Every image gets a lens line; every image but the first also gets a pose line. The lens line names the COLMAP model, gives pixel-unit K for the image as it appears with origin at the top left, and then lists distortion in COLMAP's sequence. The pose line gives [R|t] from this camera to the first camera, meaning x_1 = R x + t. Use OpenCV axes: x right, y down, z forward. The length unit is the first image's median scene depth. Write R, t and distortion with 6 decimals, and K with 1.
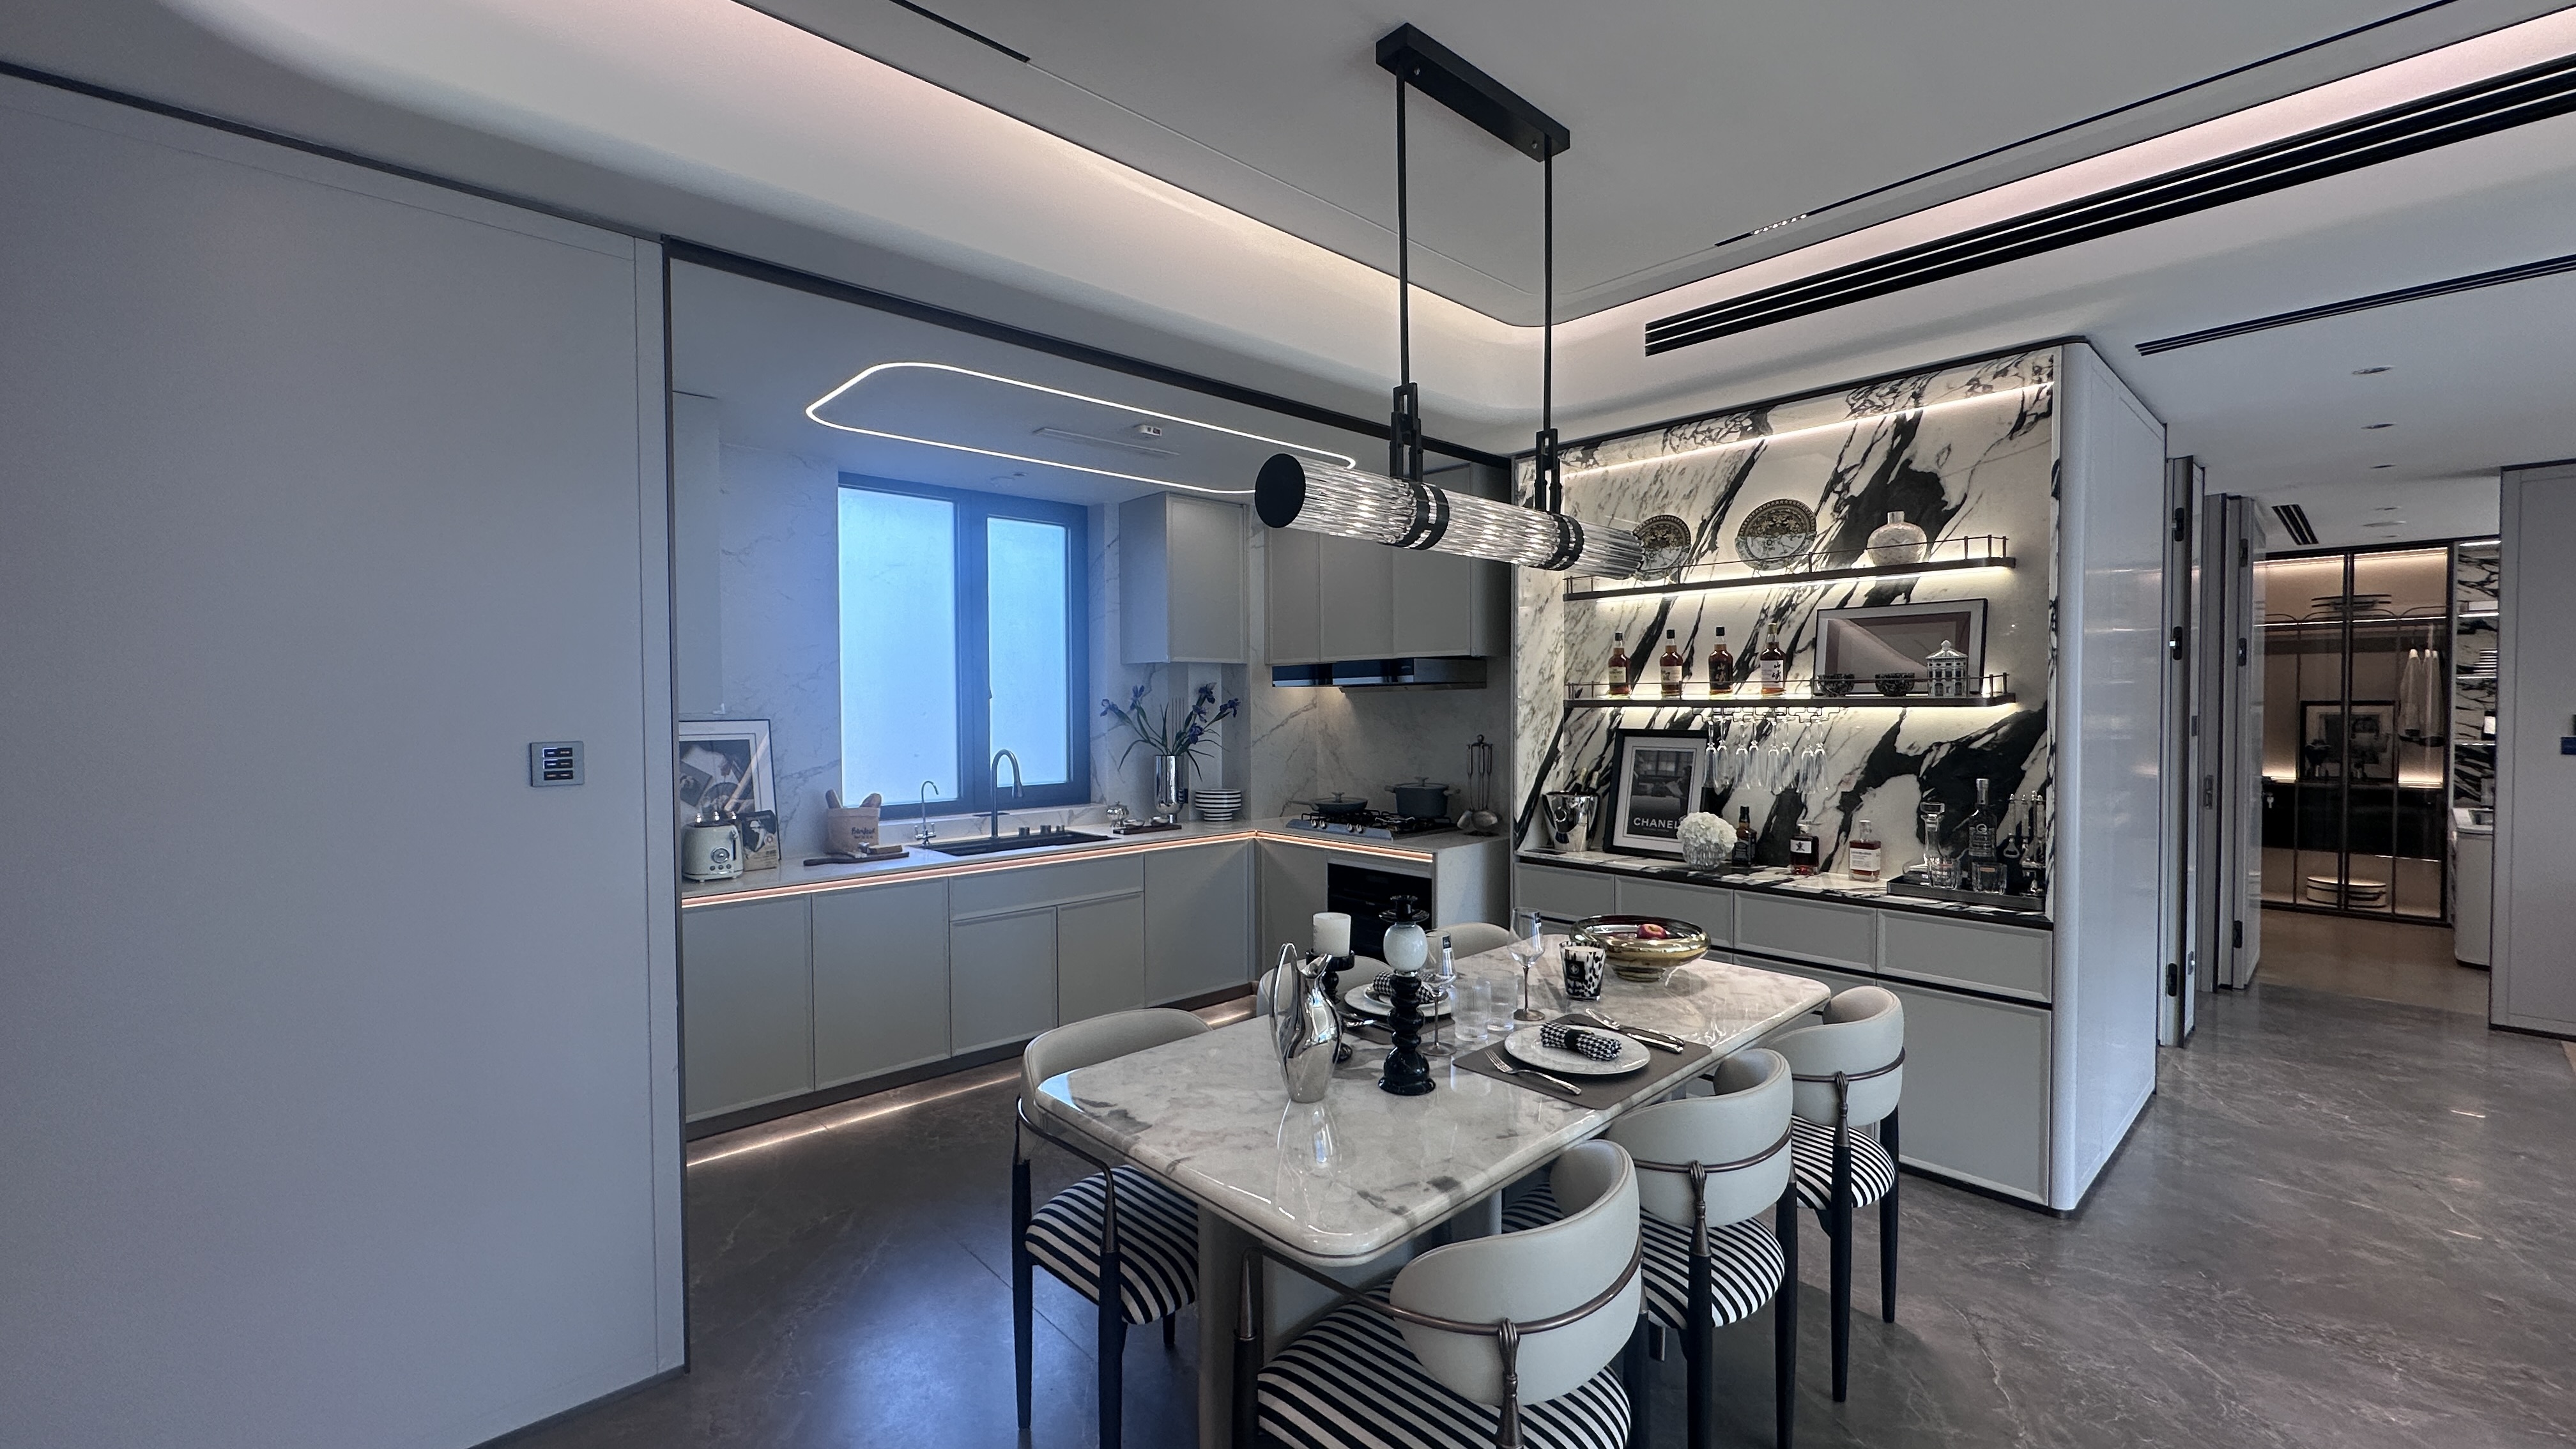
lens RADIAL K [[1026.3, 0, 1283.9], [0, 1026.3, 736.5], [0, 0, 1]] dist [-0.002082, 0.000370]
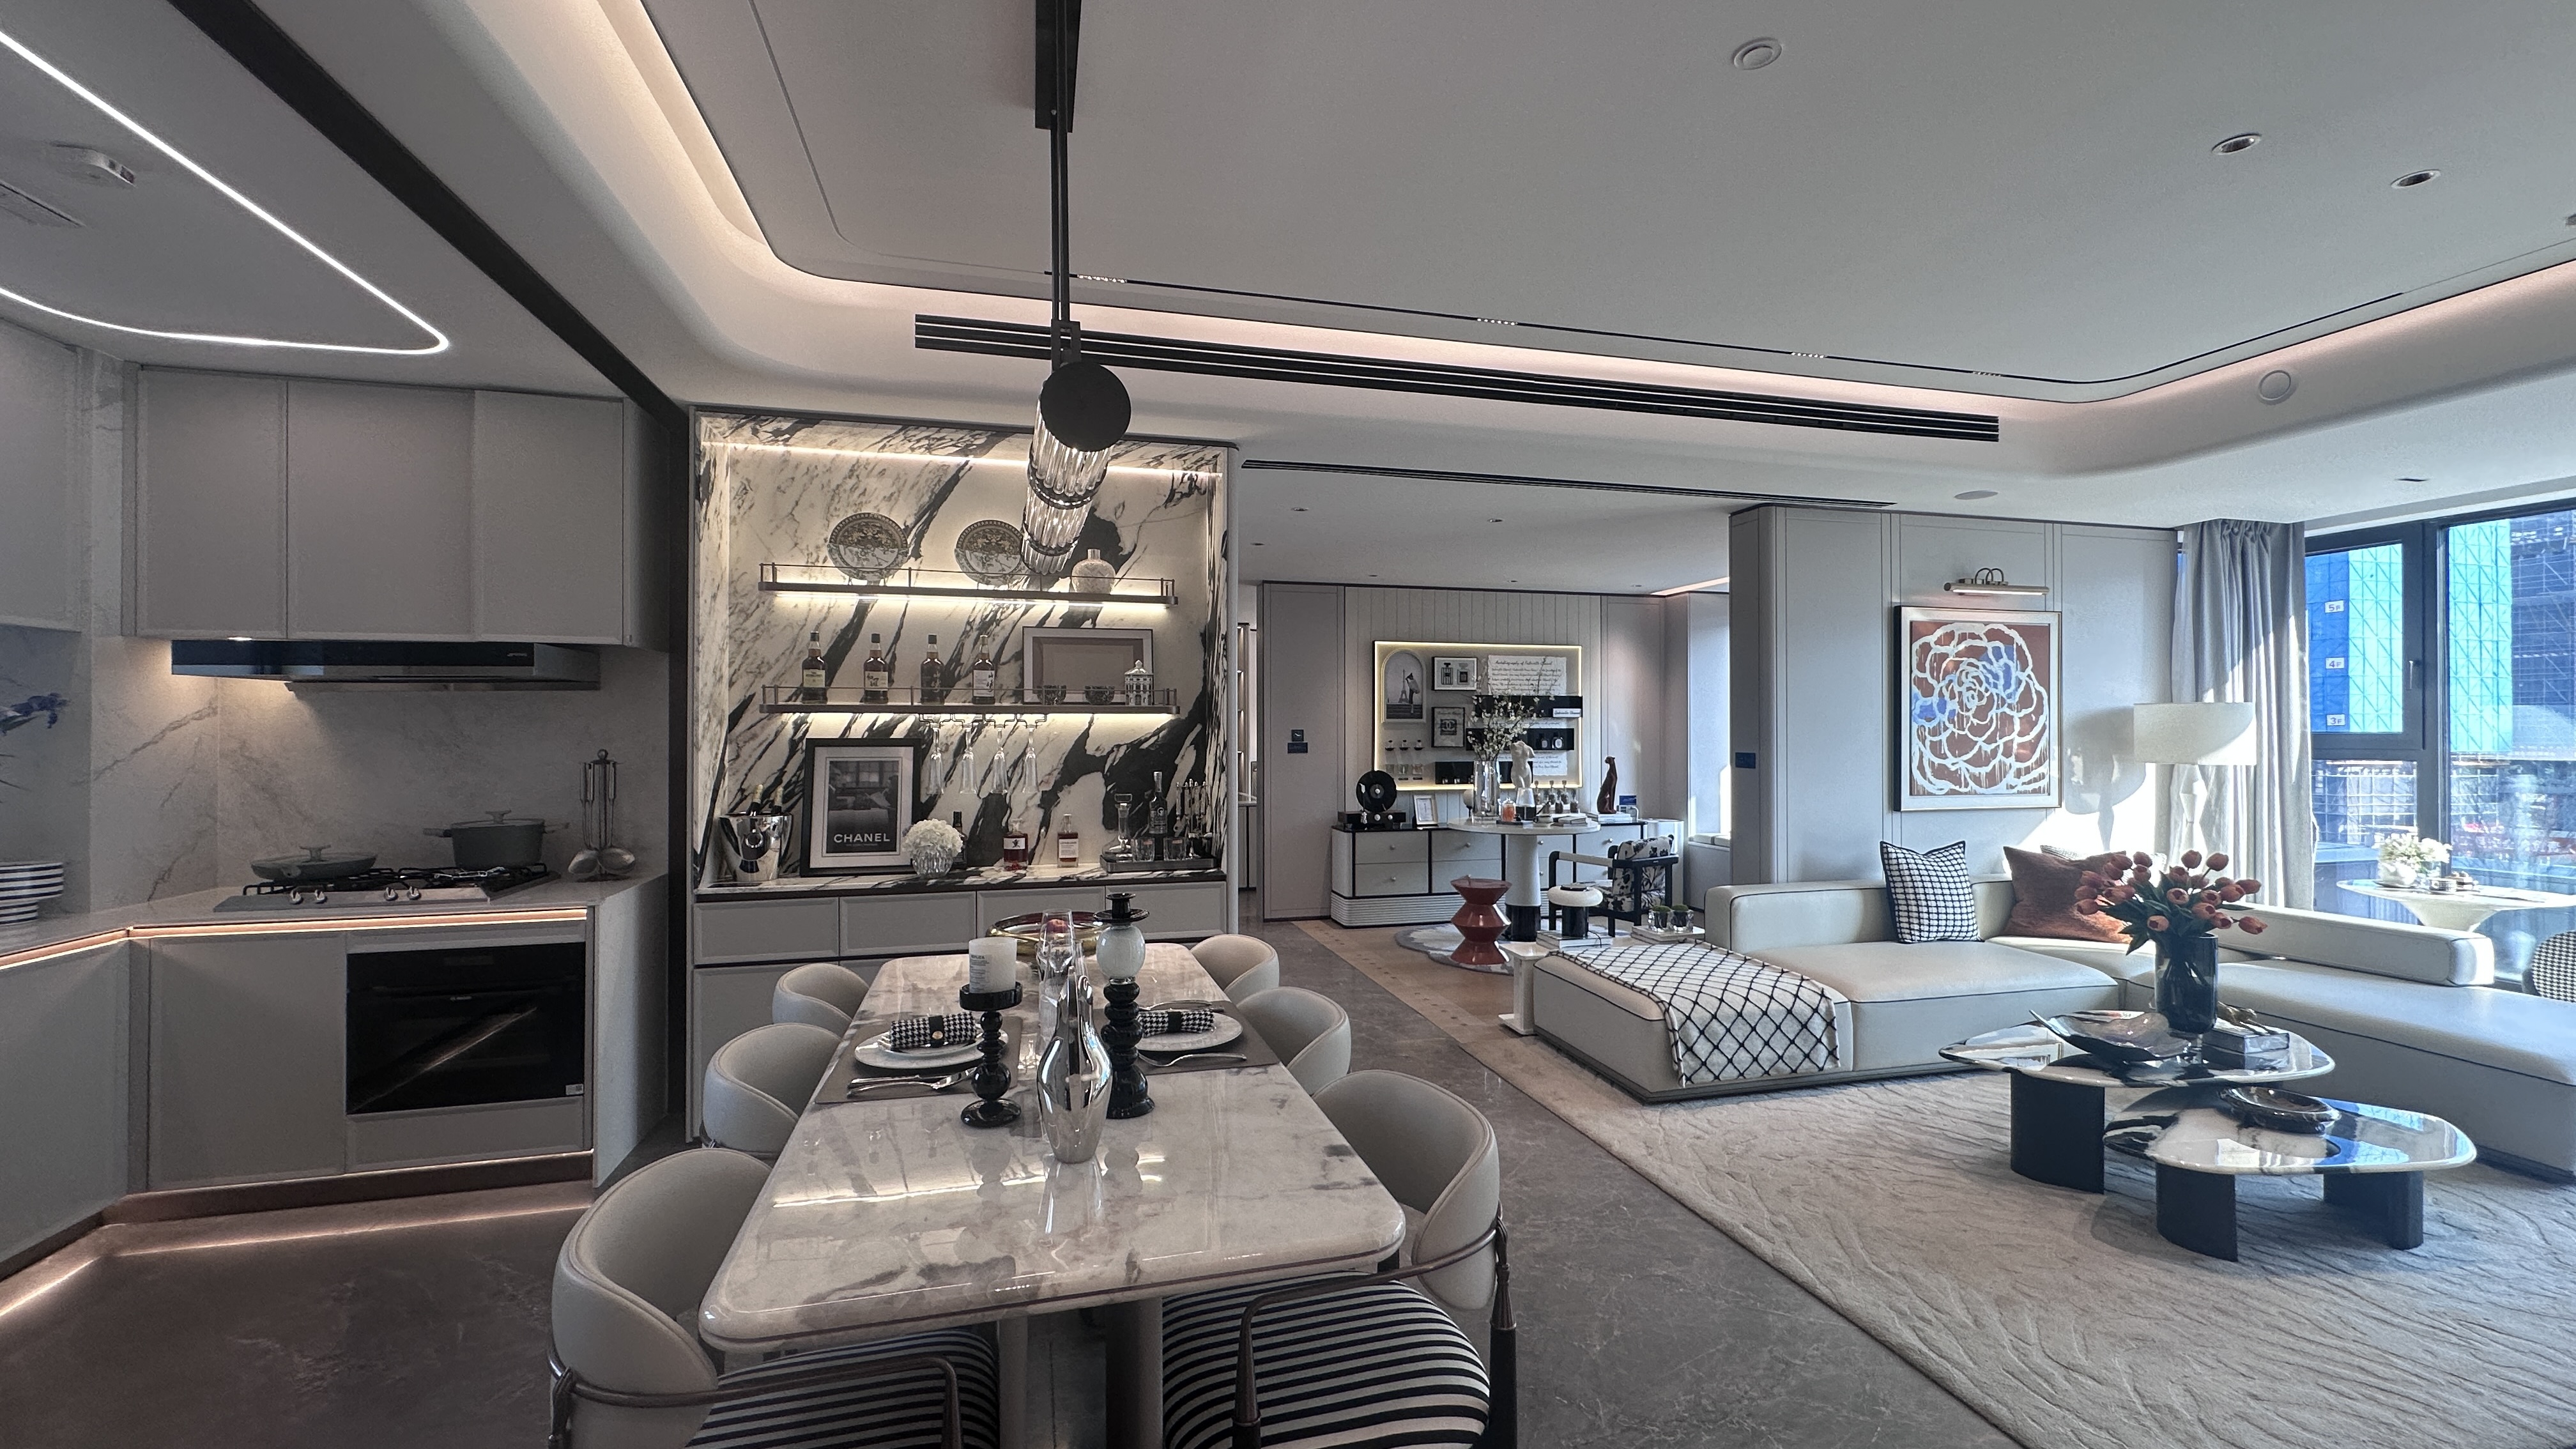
lens RADIAL K [[1026.3, 0, 1284.5], [0, 1026.3, 726.9], [0, 0, 1]] dist [-0.002082, 0.000370]
pose [[0.475034, 0.009126, 0.879920, -0.283454], [0.029729, 0.999209, -0.026412, 0.019747], [-0.879465, 0.038706, 0.474387, 0.214033]]
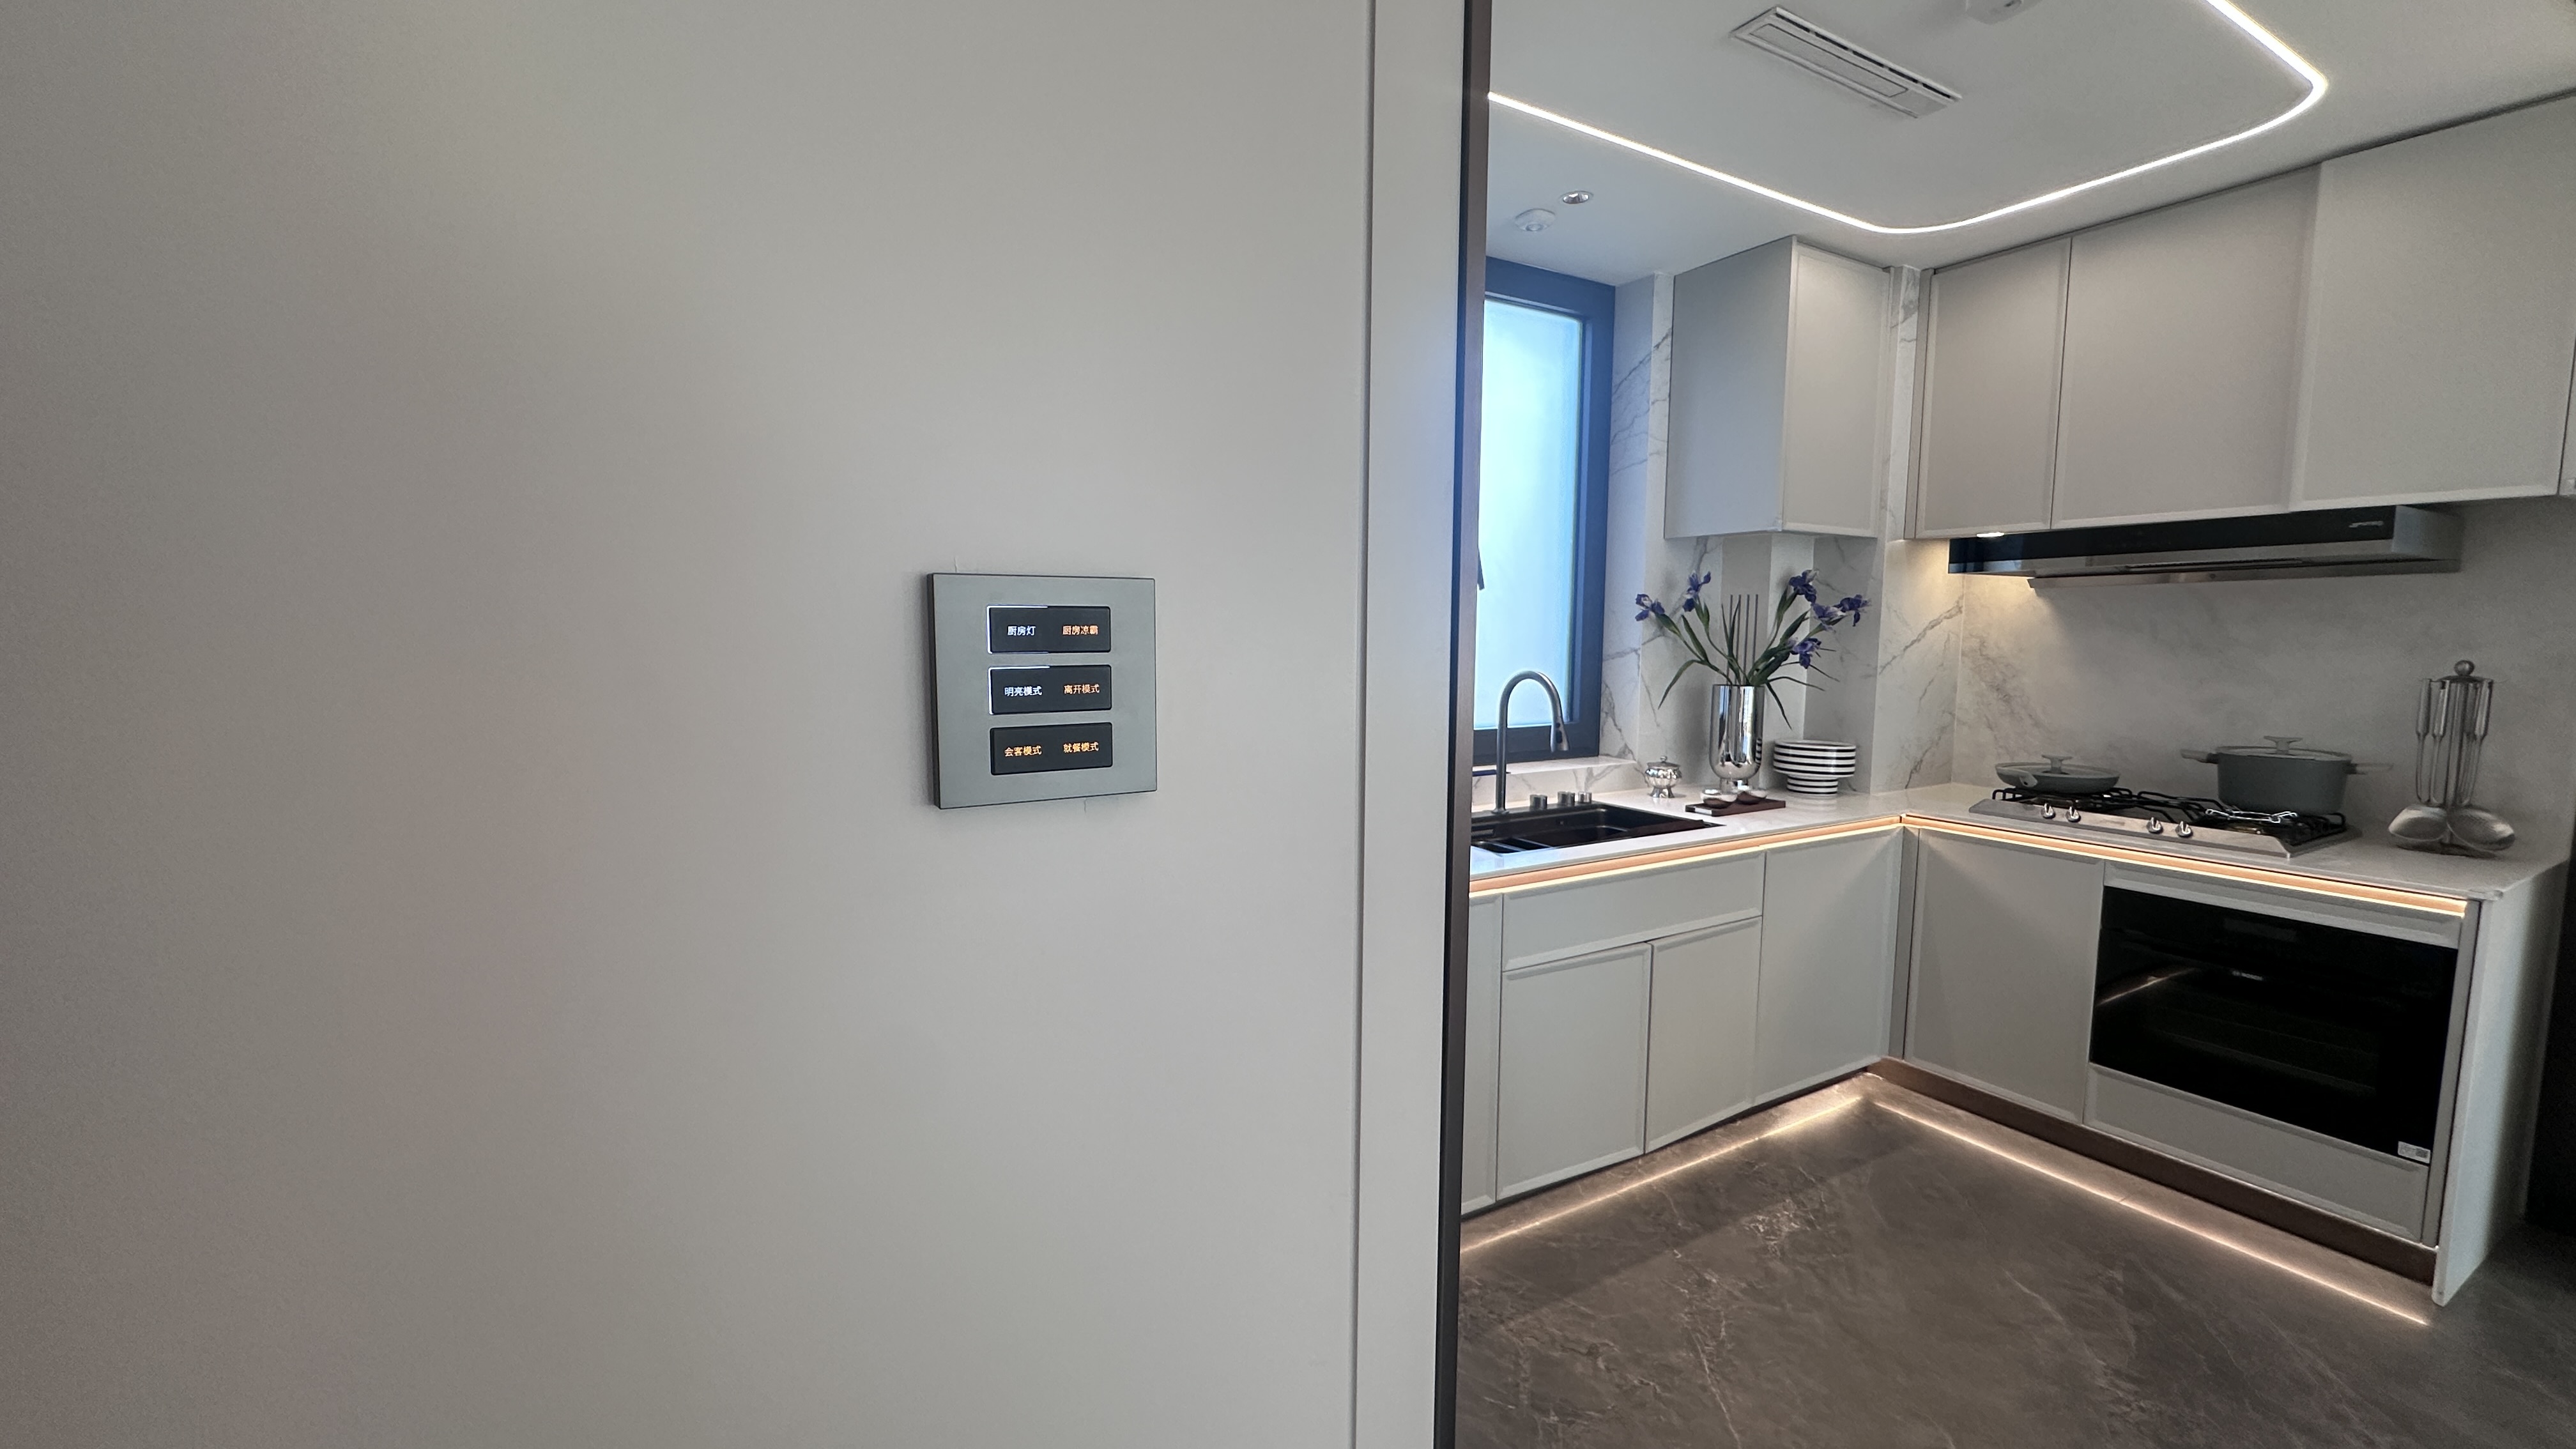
lens RADIAL K [[1026.3, 0, 1286.7], [0, 1026.3, 728.9], [0, 0, 1]] dist [-0.002082, 0.000370]
pose [[0.977032, 0.032829, -0.210549, -0.326039], [-0.019019, 0.997553, 0.067283, 0.010750], [0.212242, -0.061734, 0.975265, 0.429244]]
